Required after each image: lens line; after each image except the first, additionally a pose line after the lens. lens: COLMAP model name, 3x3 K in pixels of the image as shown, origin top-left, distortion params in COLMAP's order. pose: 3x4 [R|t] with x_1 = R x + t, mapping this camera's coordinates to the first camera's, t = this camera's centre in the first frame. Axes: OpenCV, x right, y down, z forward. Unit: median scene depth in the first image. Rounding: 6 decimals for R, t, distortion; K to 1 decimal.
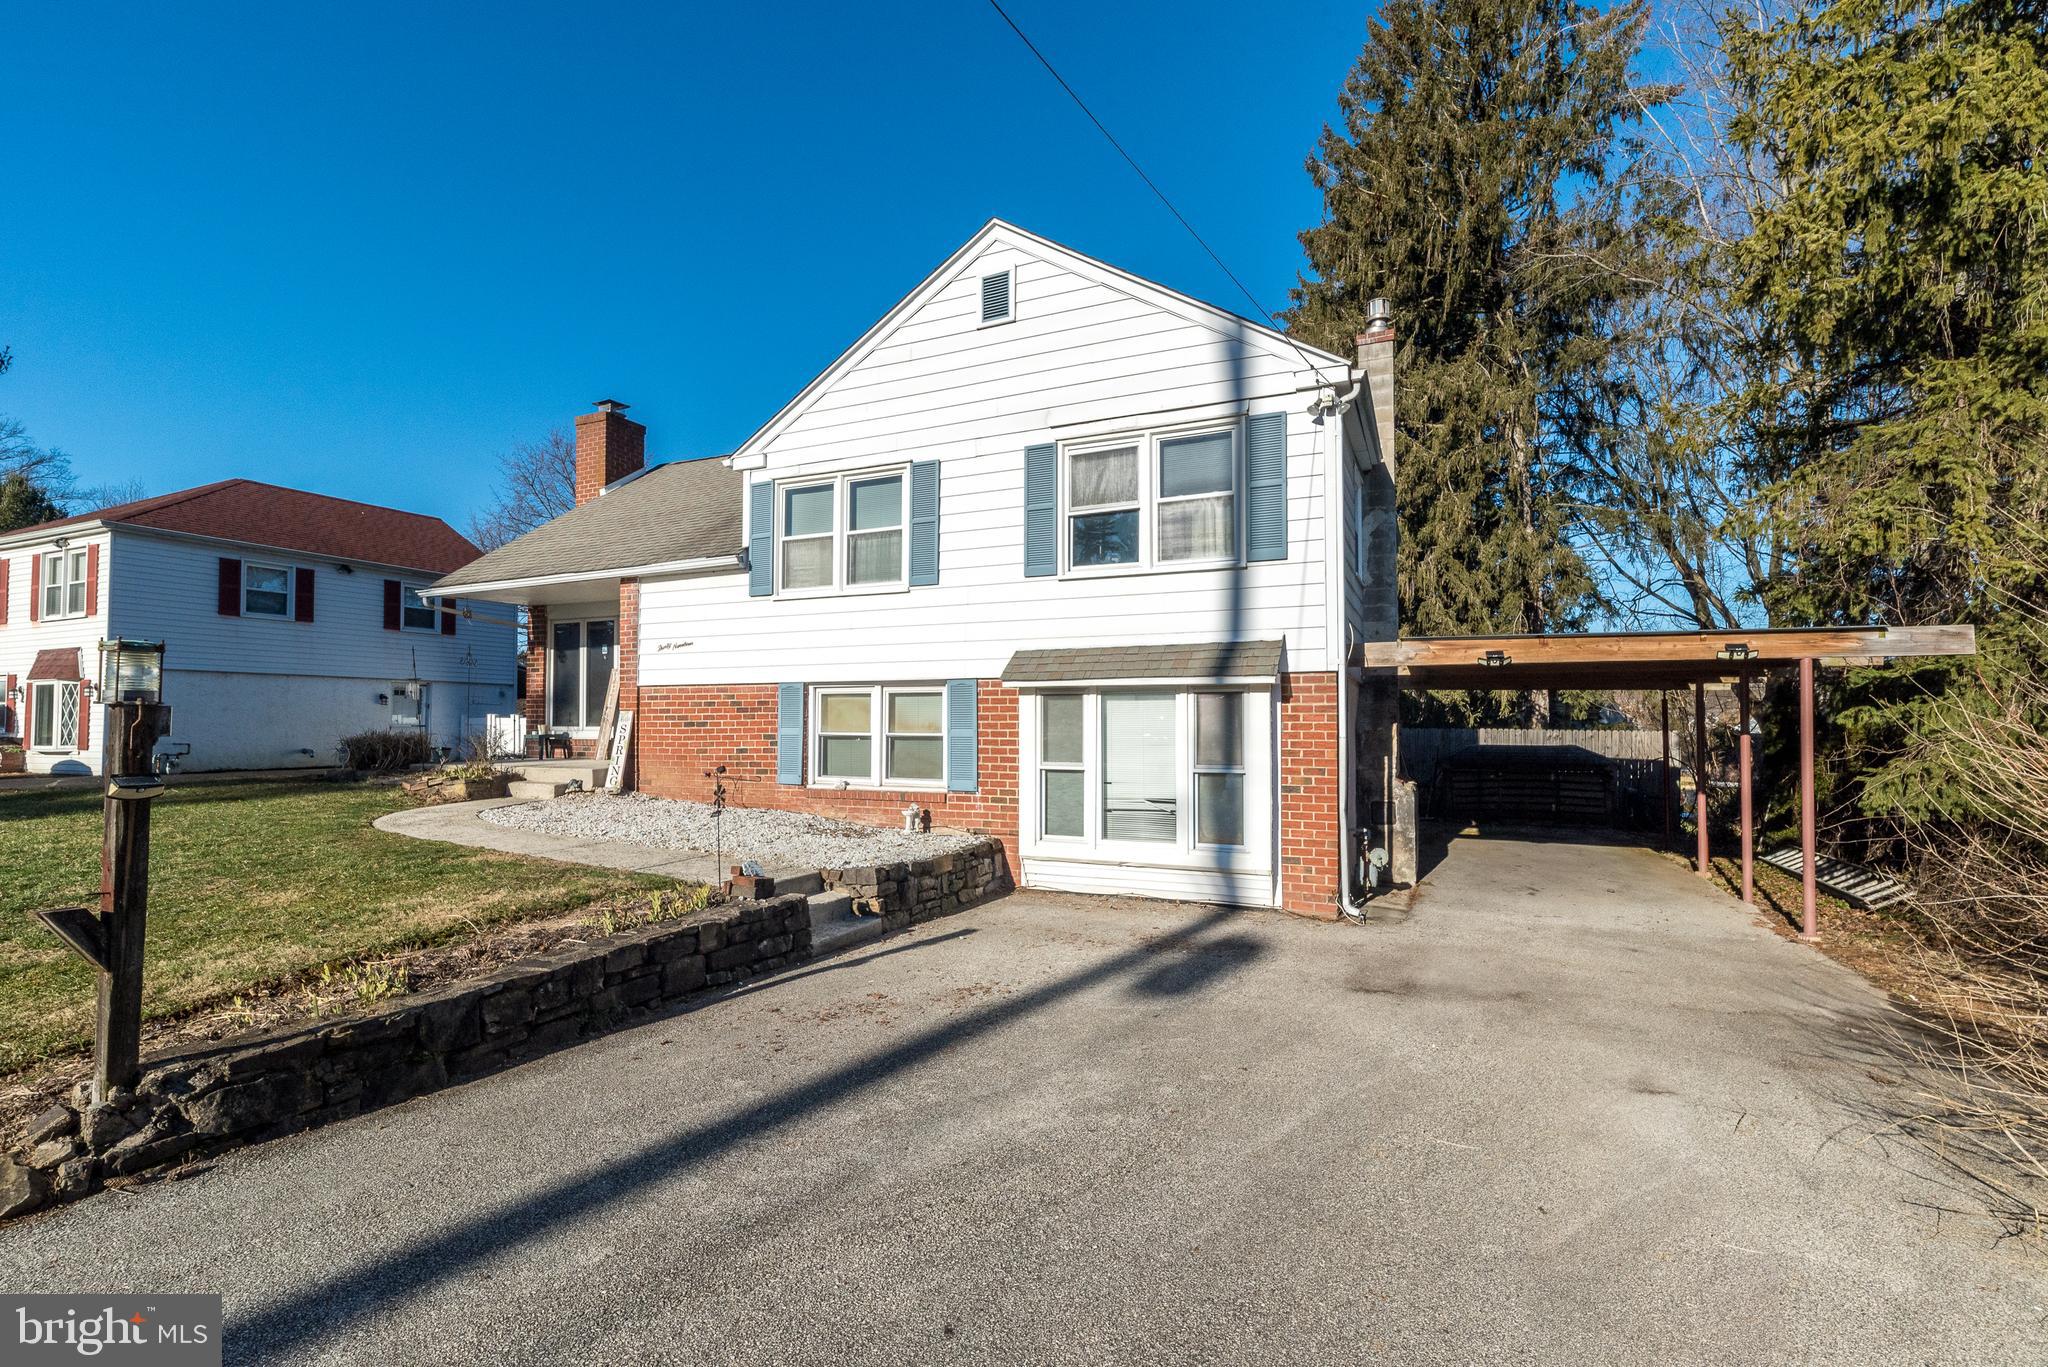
lens RADIAL K [[887.1, 0, 1030.7], [0, 887.1, 700.2], [0, 0, 1]] dist [0.004329, 0.000092]
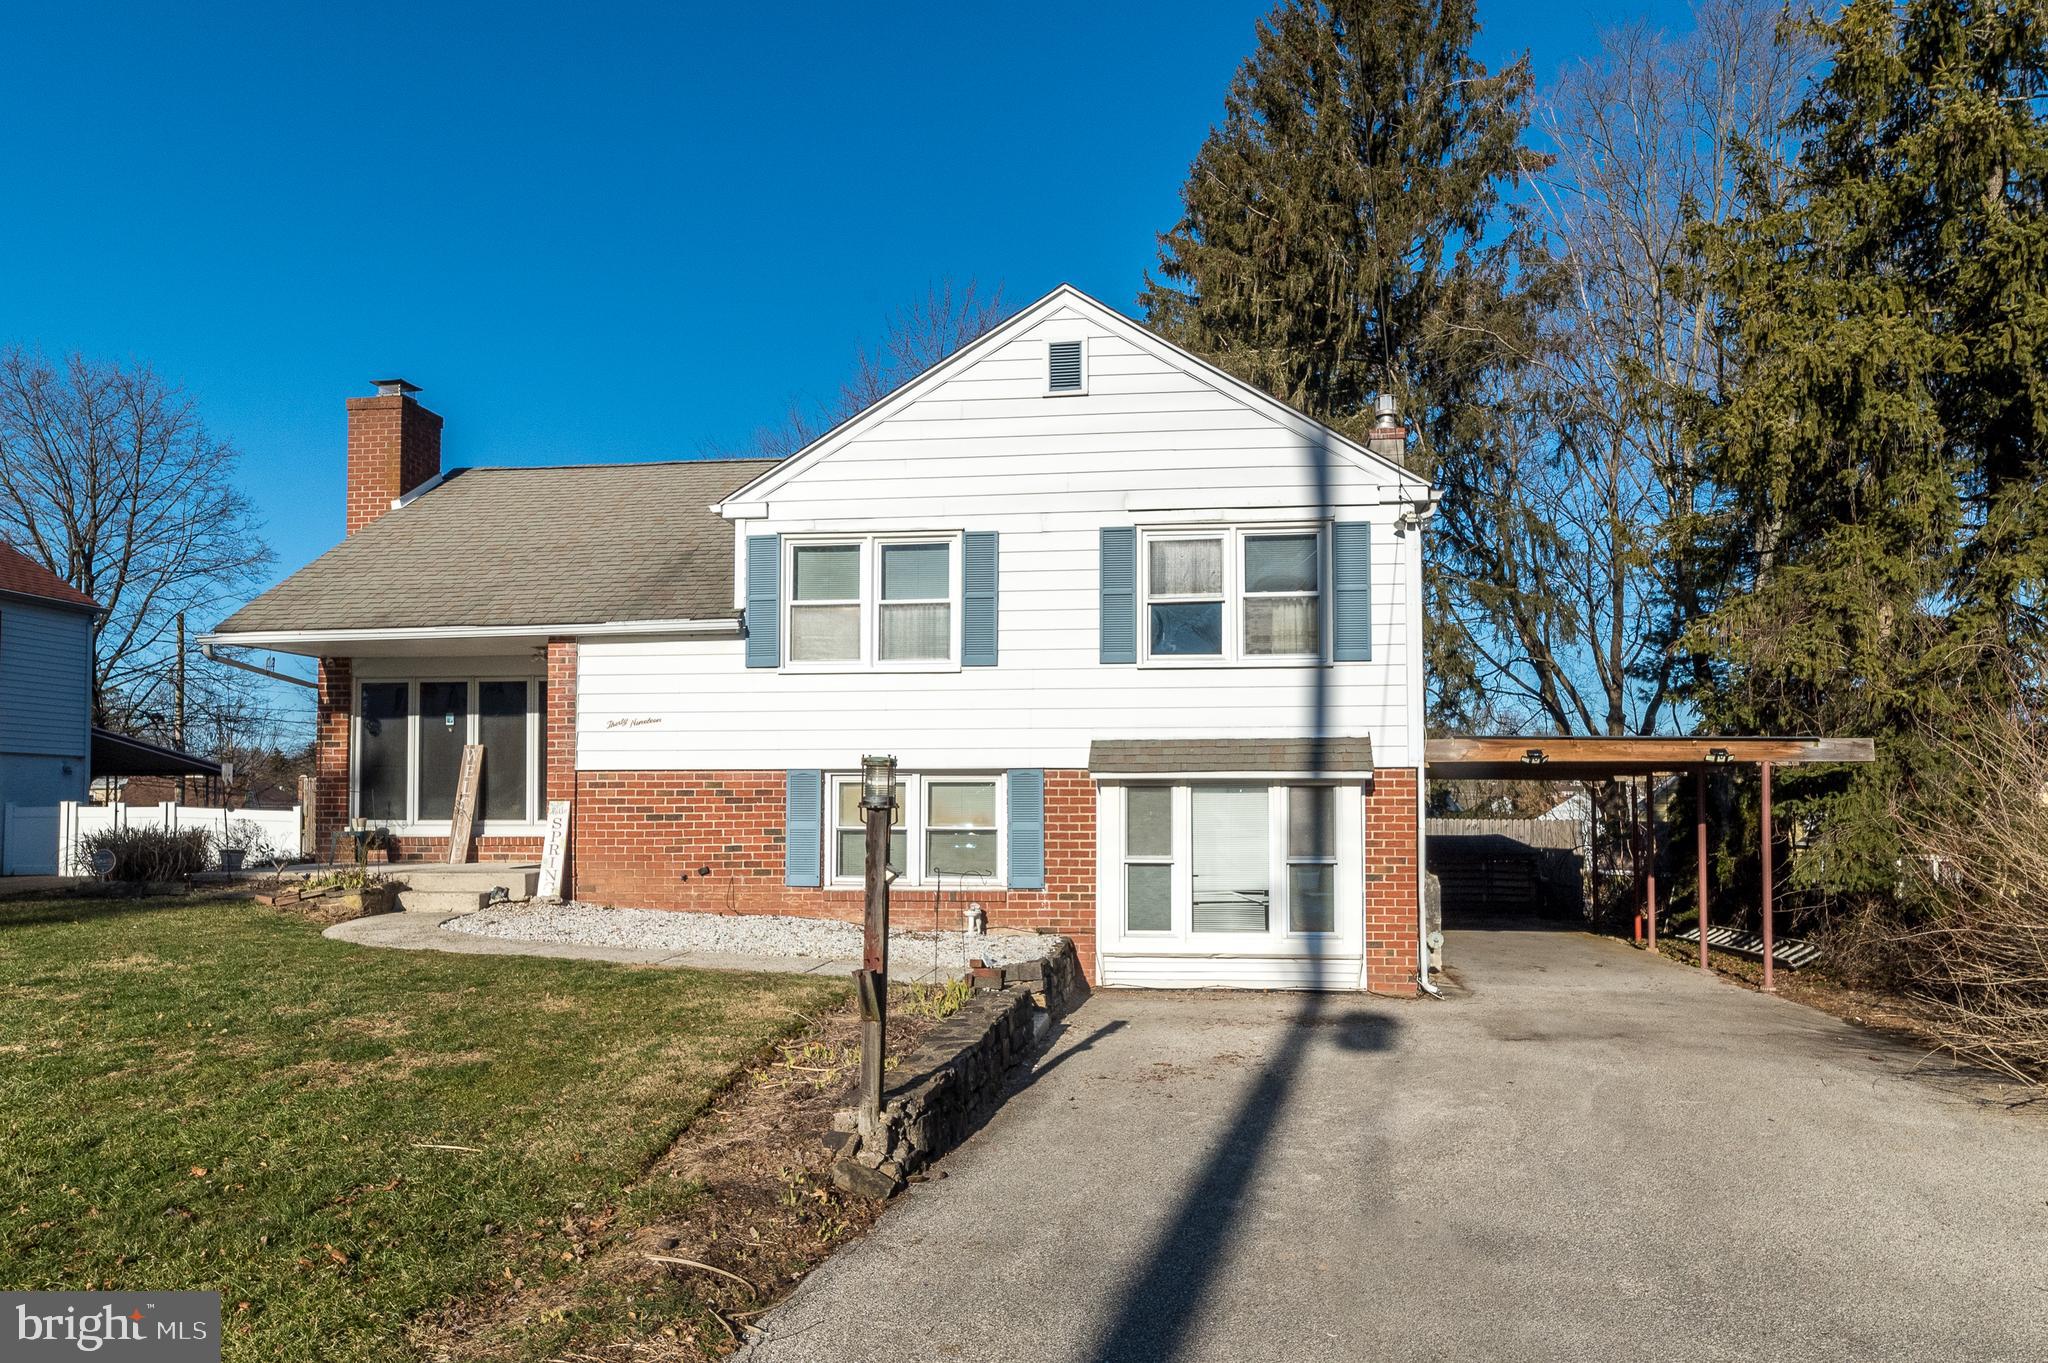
lens RADIAL K [[1217.8, 0, 1057.7], [0, 1217.8, 770.2], [0, 0, 1]] dist [0.002941, 0.001896]
pose [[0.952365, 0.008358, 0.304846, -0.431371], [-0.006267, 0.999950, -0.007838, -0.012053], [-0.304896, 0.005555, 0.952369, -0.229911]]
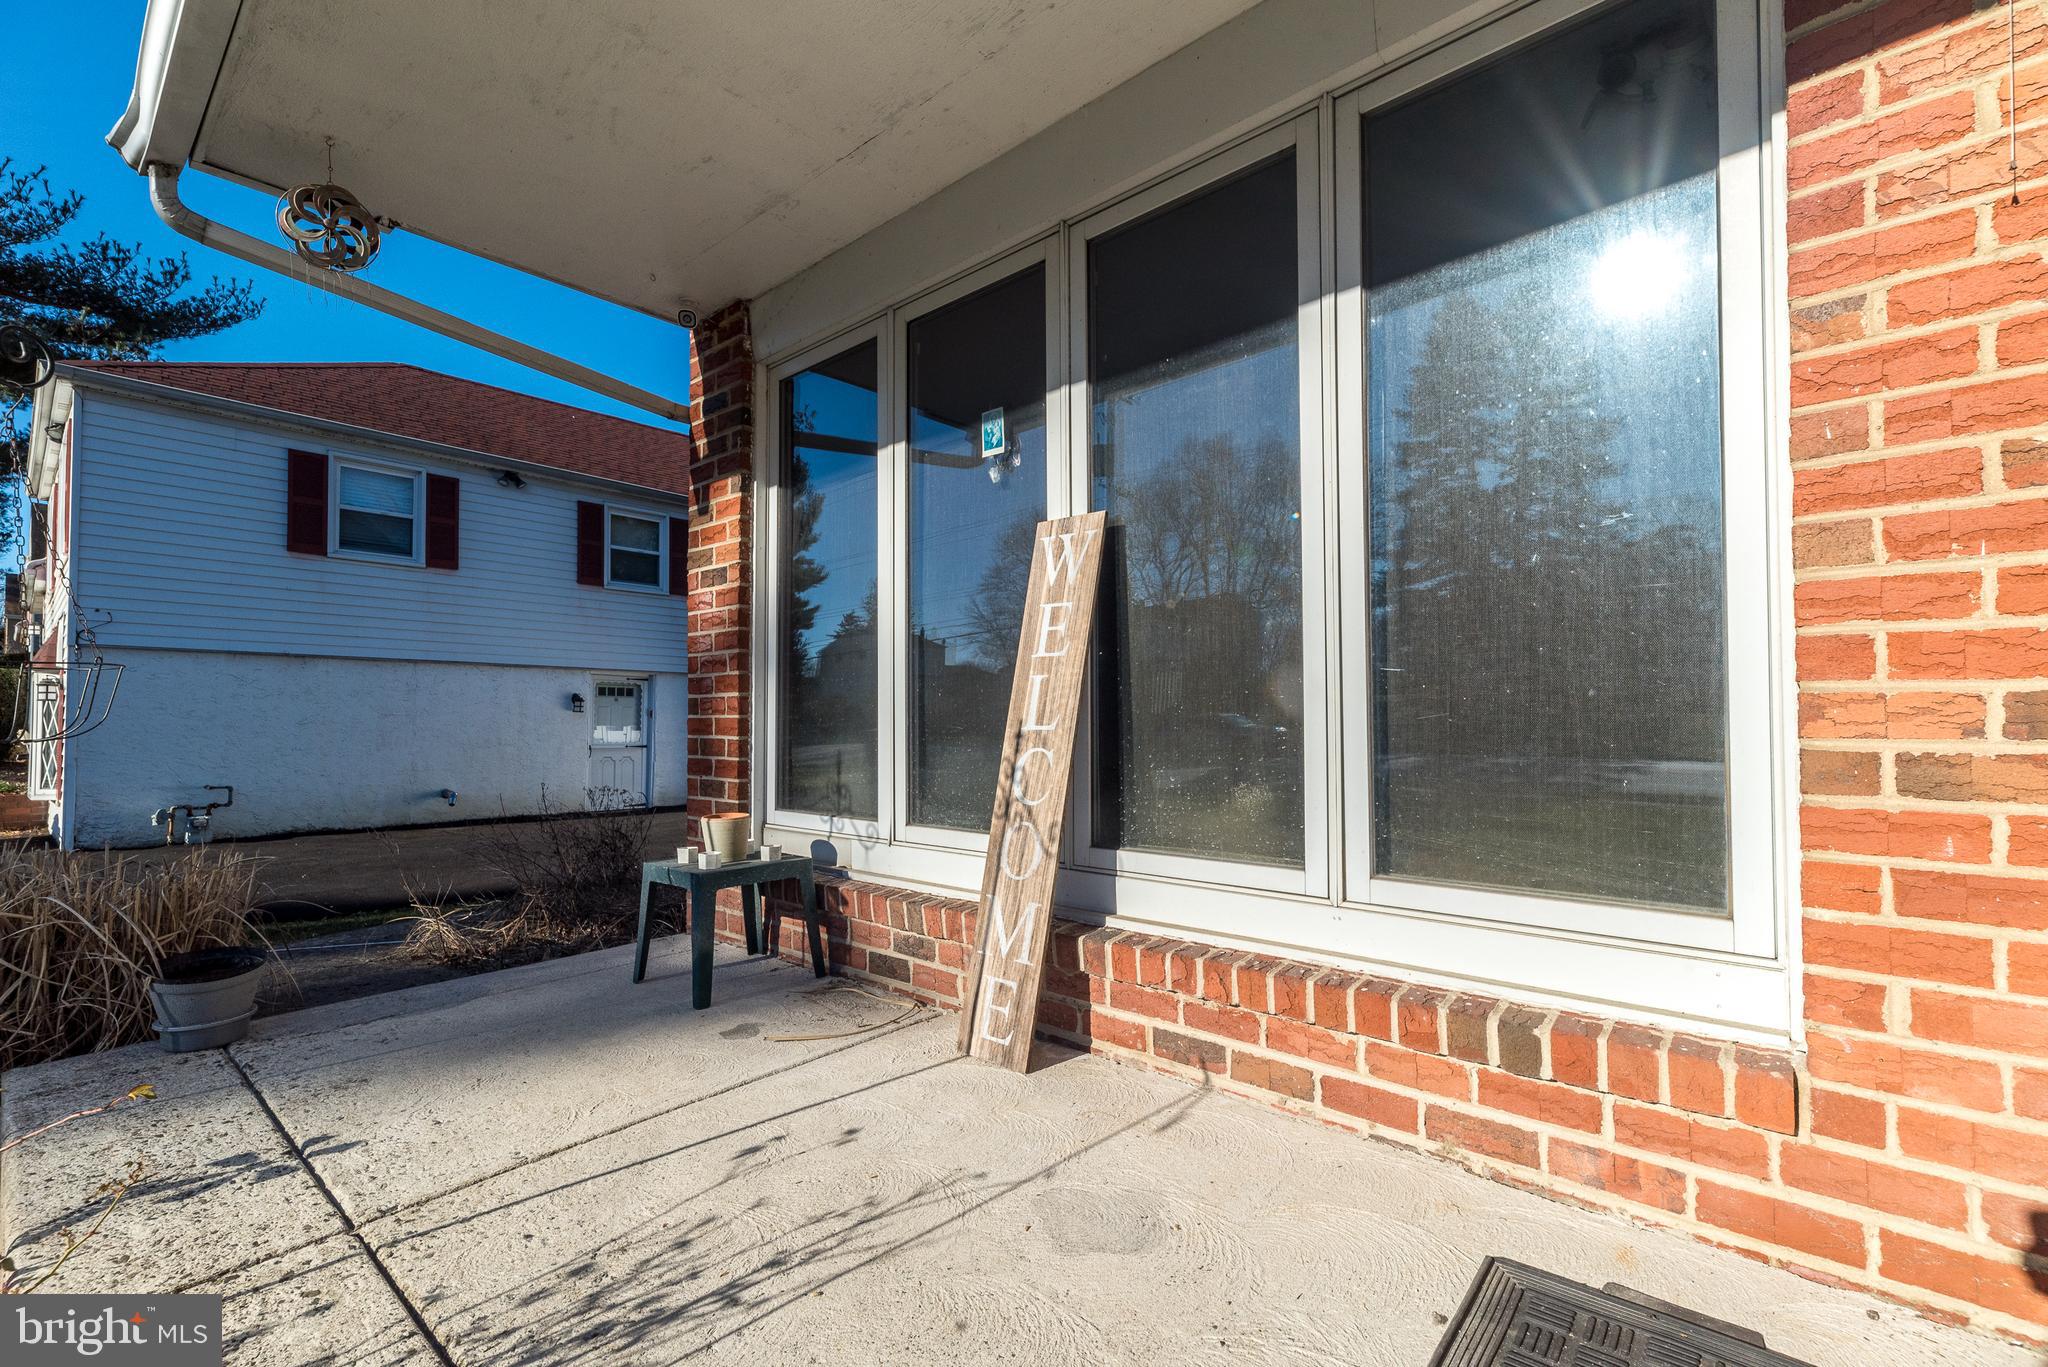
lens RADIAL K [[899.3, 0, 1020.7], [0, 899.3, 695.6], [0, 0, 1]] dist [0.003781, 0.000463]
pose [[0.952507, -0.009800, -0.304358, -0.594832], [0.008139, 0.999944, -0.006726, 0.001777], [0.304407, 0.003929, 0.952534, 1.168881]]
